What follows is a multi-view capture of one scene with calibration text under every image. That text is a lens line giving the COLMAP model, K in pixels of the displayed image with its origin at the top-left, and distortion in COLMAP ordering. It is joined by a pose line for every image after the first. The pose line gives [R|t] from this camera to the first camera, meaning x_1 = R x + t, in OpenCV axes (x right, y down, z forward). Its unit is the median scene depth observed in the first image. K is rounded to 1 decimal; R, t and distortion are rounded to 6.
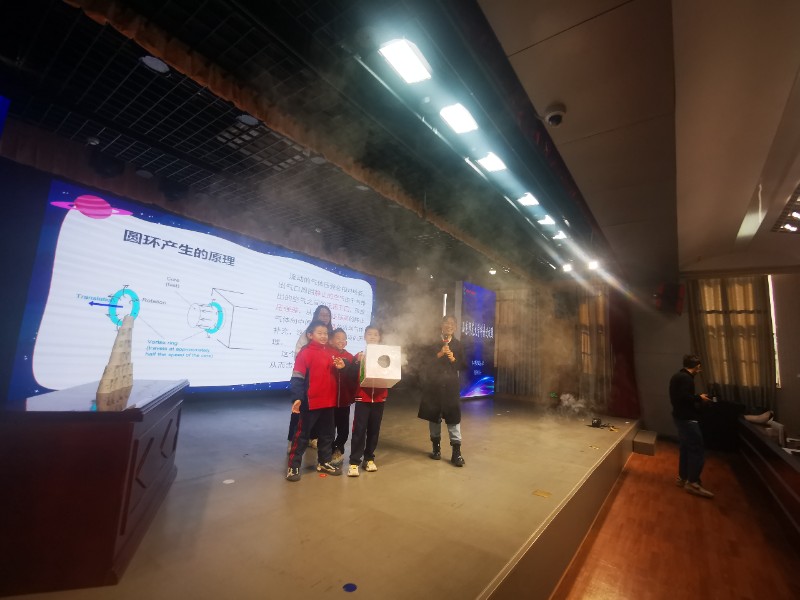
lens RADIAL K [[372.4, 0, 400.0], [0, 372.4, 302.1], [0, 0, 1]] dist [0.022610, -0.000056]
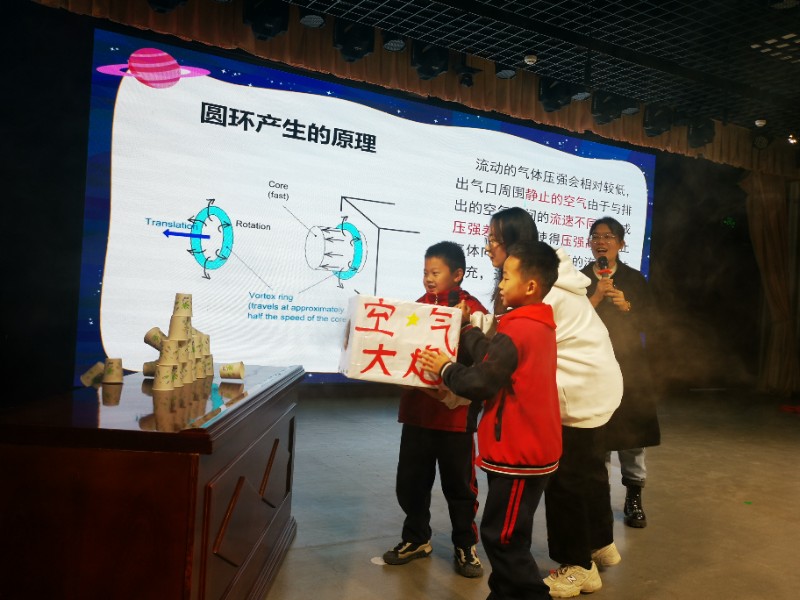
lens RADIAL K [[715.4, 0, 405.9], [0, 715.4, 301.1], [0, 0, 1]] dist [0.043390, -0.011314]
pose [[0.924772, -0.005037, -0.380487, -0.019529], [0.050252, 0.992771, 0.108995, 0.005141], [0.377188, -0.119916, 0.918341, 0.064755]]
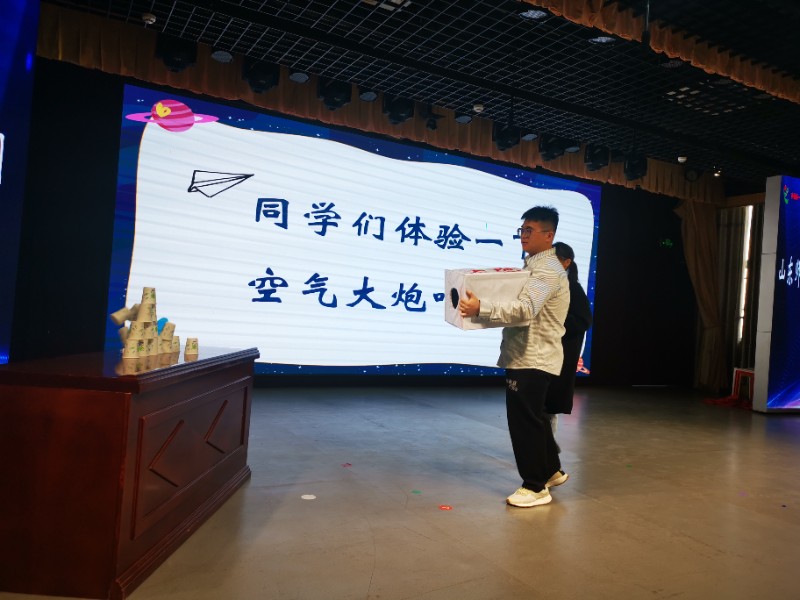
lens RADIAL K [[626.1, 0, 400.0], [0, 626.1, 300.0], [0, 0, 1]] dist [0.042204, -0.003002]
pose [[0.913404, -0.007933, -0.406977, 0.073054], [0.047021, 0.995173, 0.086133, 0.015533], [0.404329, -0.097810, 0.909368, 0.033211]]
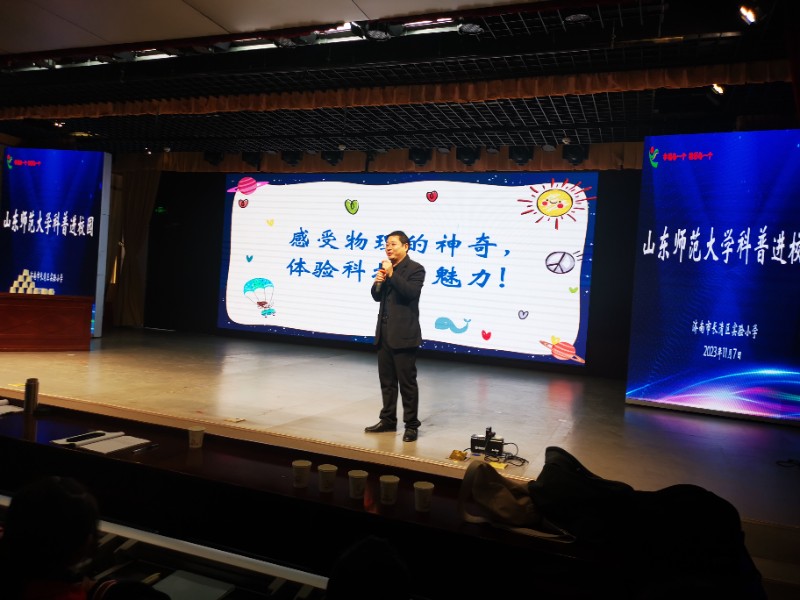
lens RADIAL K [[626.1, 0, 400.0], [0, 626.1, 300.0], [0, 0, 1]] dist [0.042204, -0.003002]
pose [[0.265169, -0.034354, -0.963590, 1.262291], [0.077255, 0.996909, -0.014283, 0.191195], [0.961102, -0.070654, 0.267004, 0.810116]]
